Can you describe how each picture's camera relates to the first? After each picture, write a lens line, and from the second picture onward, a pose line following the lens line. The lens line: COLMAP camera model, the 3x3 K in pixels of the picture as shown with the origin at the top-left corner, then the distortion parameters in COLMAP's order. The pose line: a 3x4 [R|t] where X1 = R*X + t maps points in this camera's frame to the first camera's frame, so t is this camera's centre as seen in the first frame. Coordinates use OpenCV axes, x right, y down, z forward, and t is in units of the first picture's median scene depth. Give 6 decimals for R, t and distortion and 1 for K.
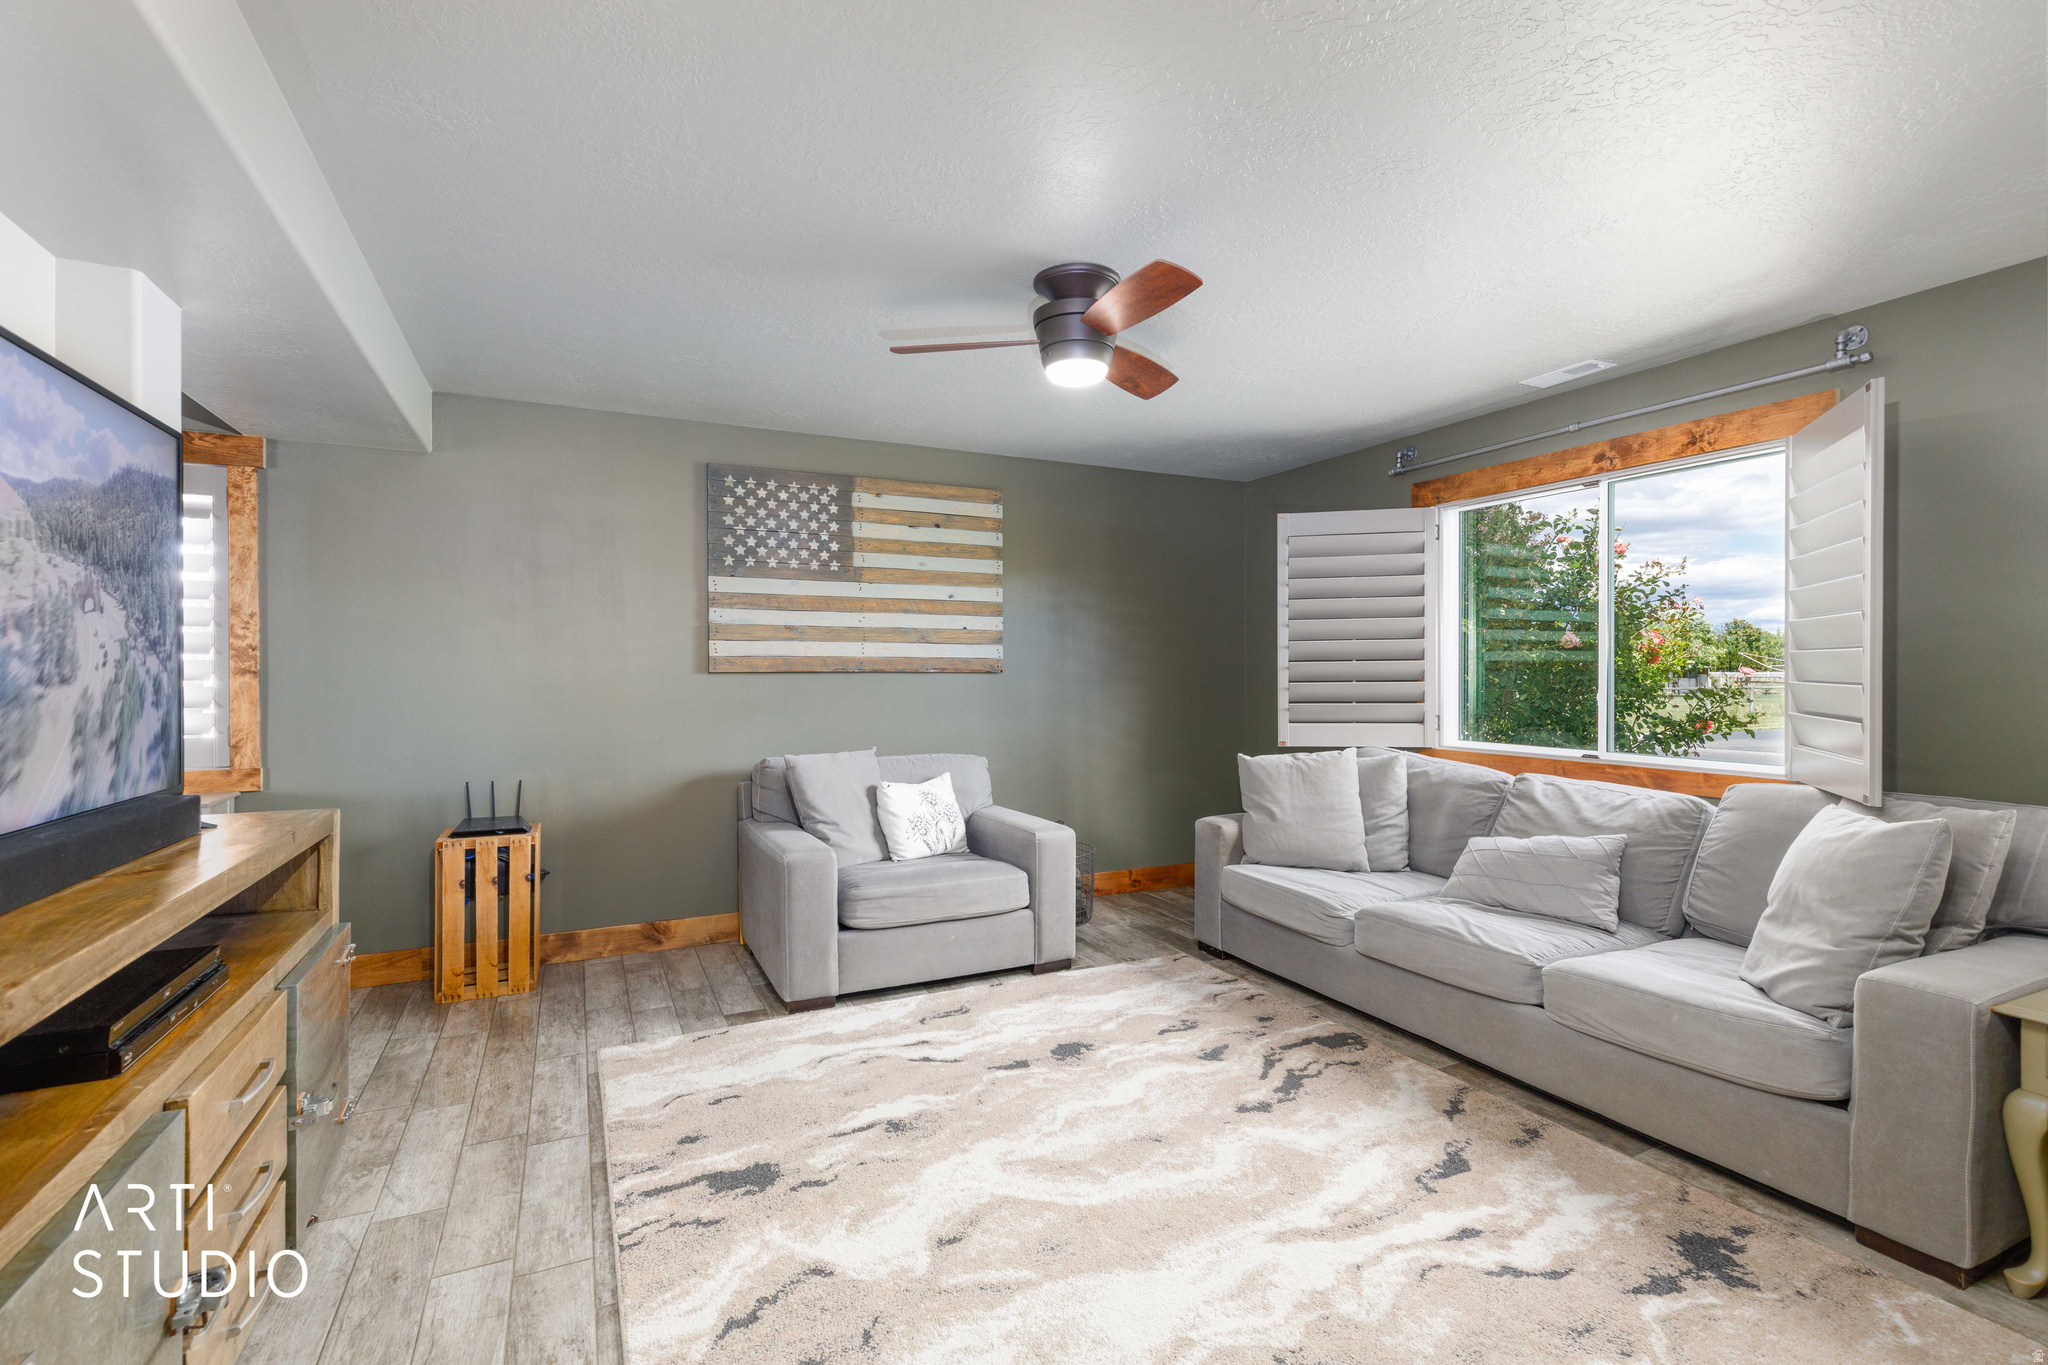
lens RADIAL K [[911.4, 0, 1015.4], [0, 911.4, 671.4], [0, 0, 1]] dist [0.003461, 0.001041]
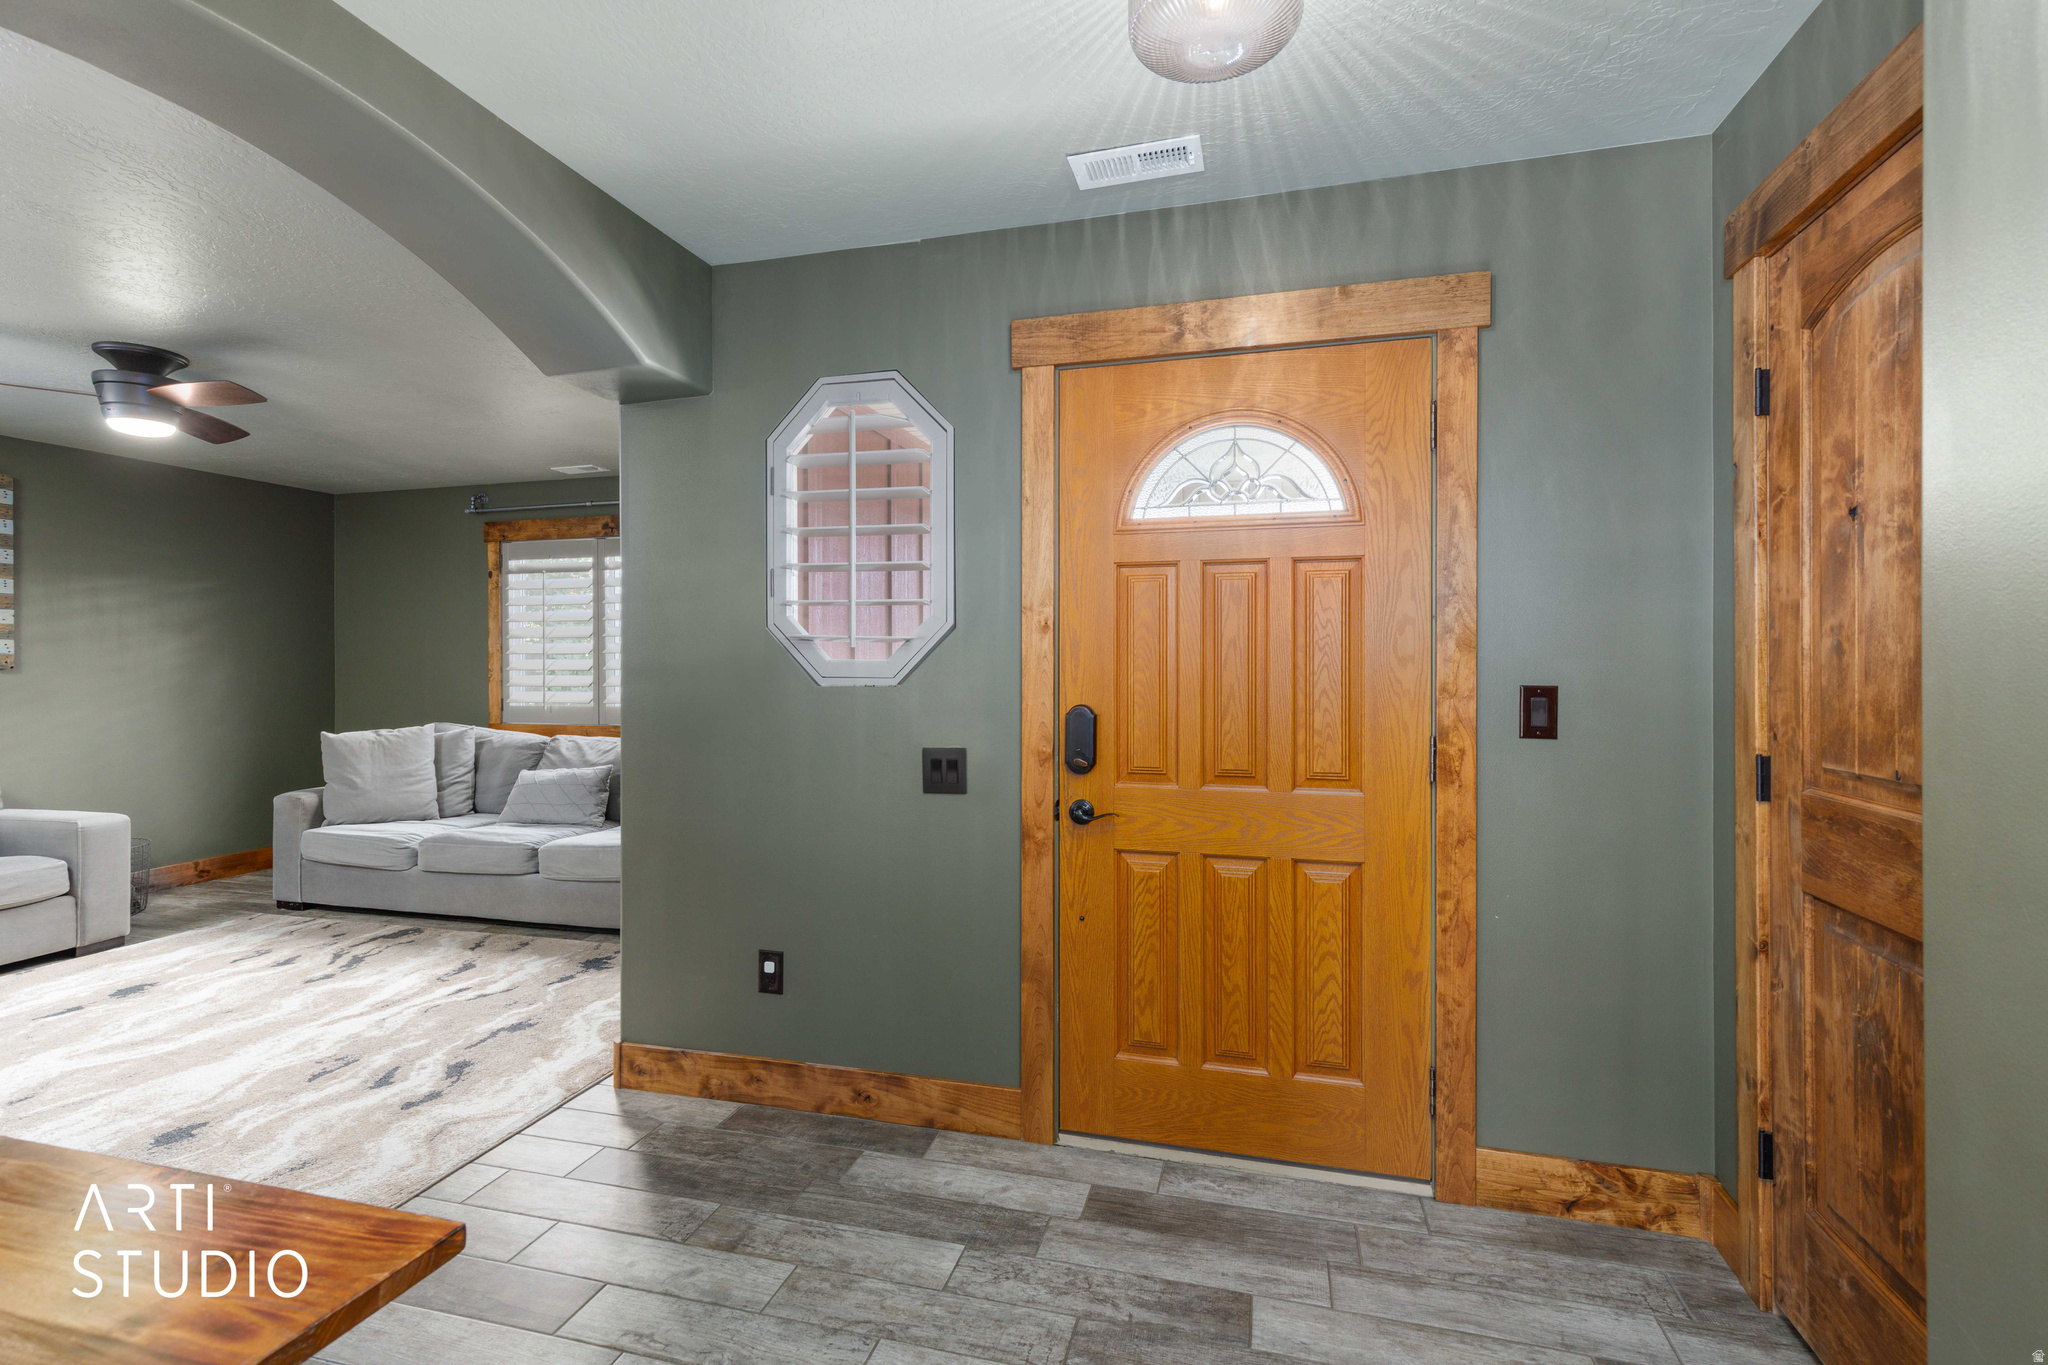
lens RADIAL K [[911.4, 0, 1003.3], [0, 911.4, 662.9], [0, 0, 1]] dist [0.003461, 0.001041]
pose [[0.656663, 0.000140, 0.754184, -0.094642], [0.003969, 0.999985, -0.003641, 0.004789], [-0.754173, 0.005384, 0.656653, -0.633545]]
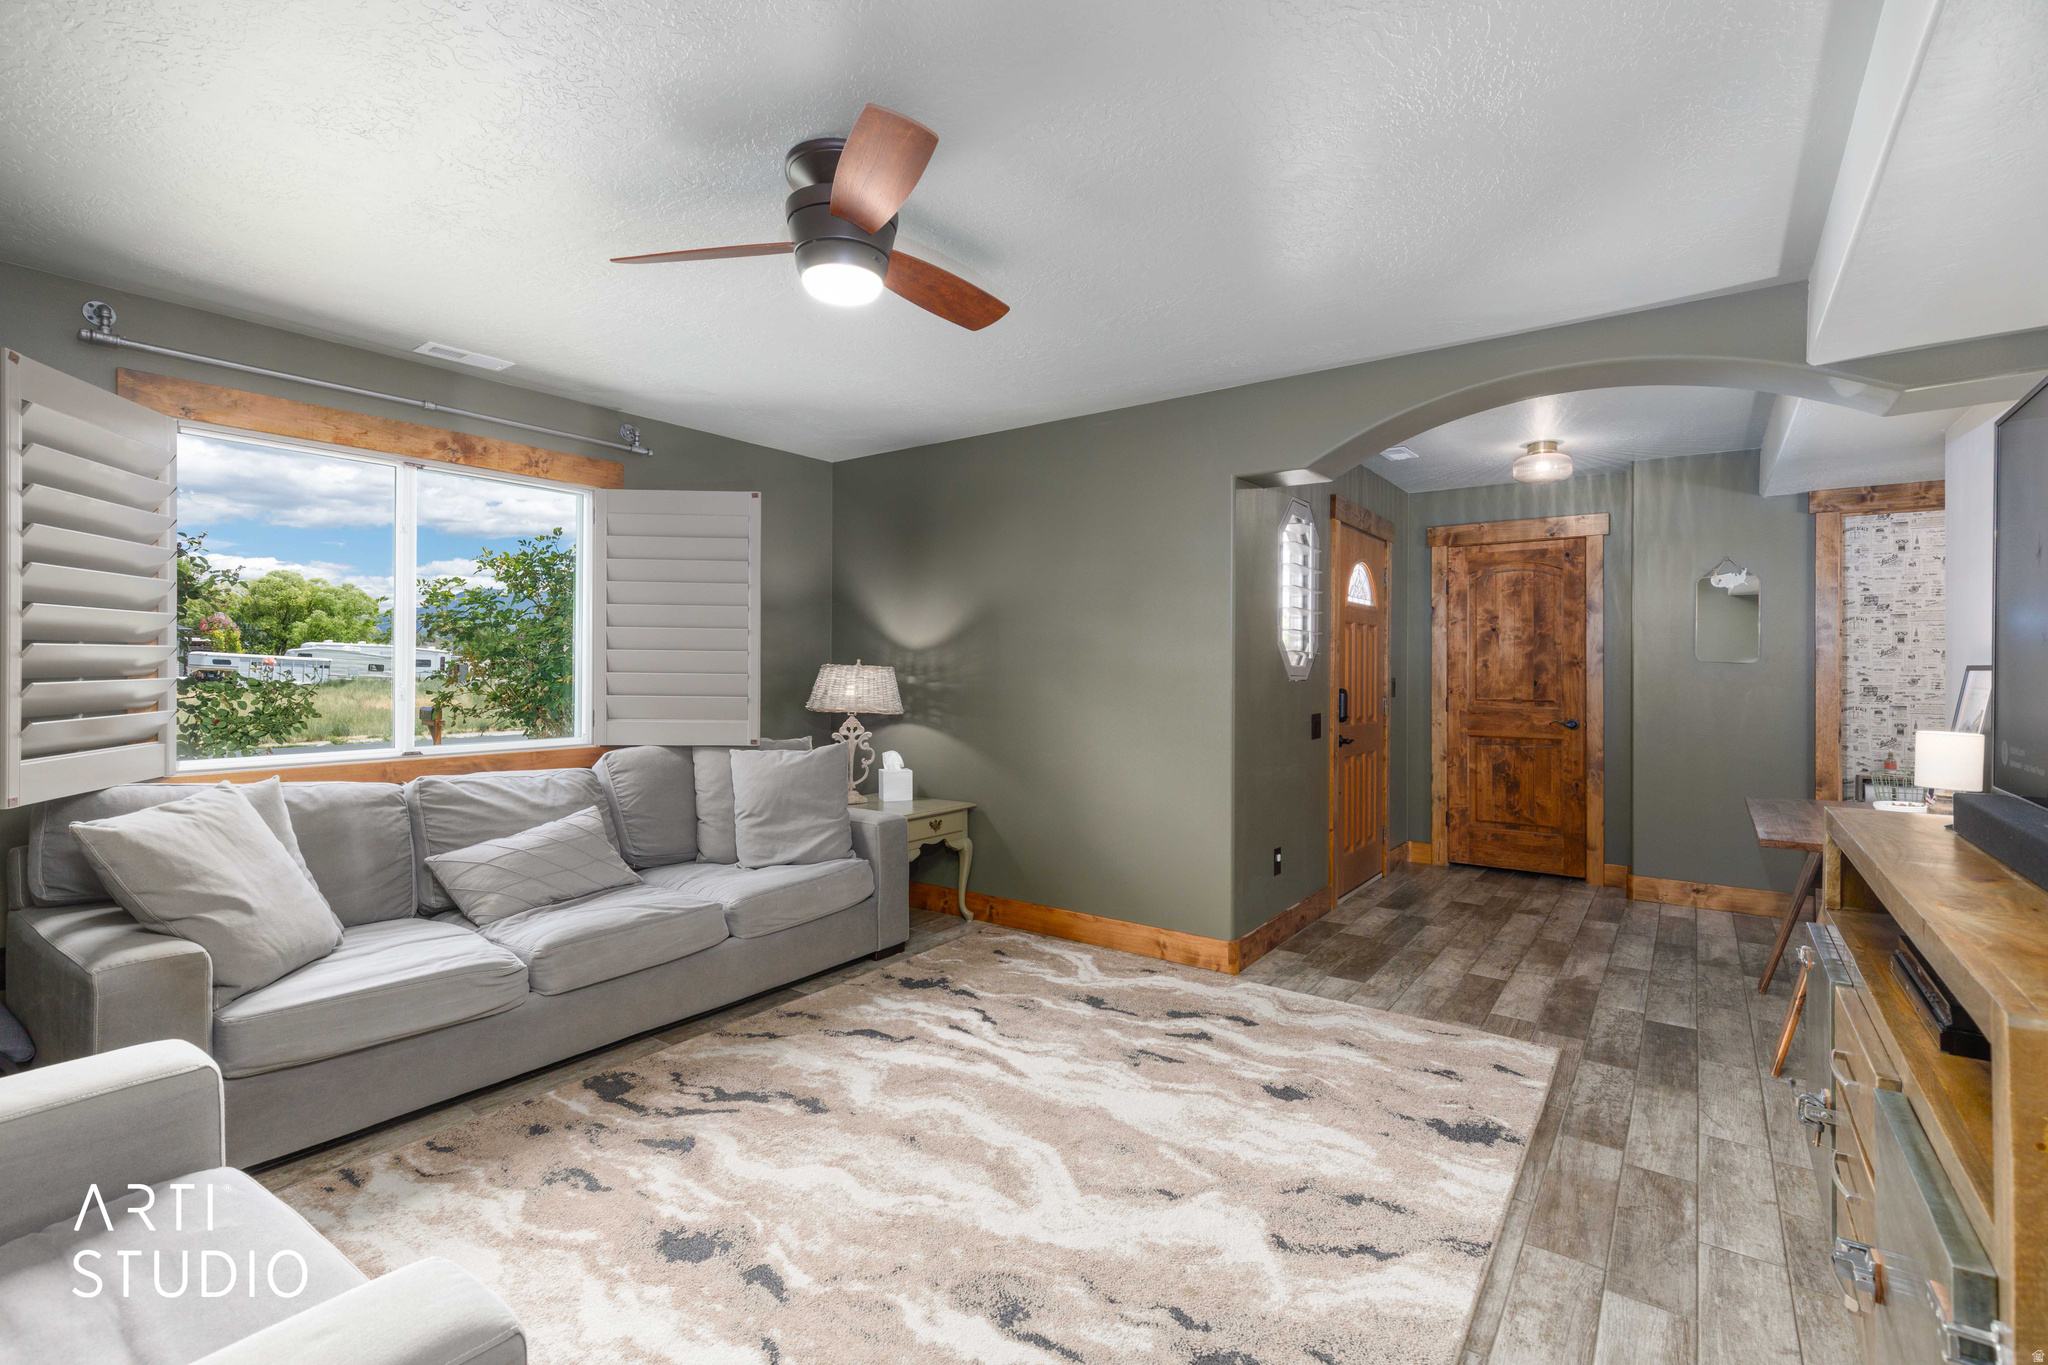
lens RADIAL K [[911.4, 0, 1021.2], [0, 911.4, 672.5], [0, 0, 1]] dist [0.003461, 0.001041]
pose [[-0.457633, -0.008588, 0.889100, -0.645238], [-0.003668, 0.999963, 0.007771, -0.000892], [-0.889134, 0.000295, -0.457648, 1.122264]]
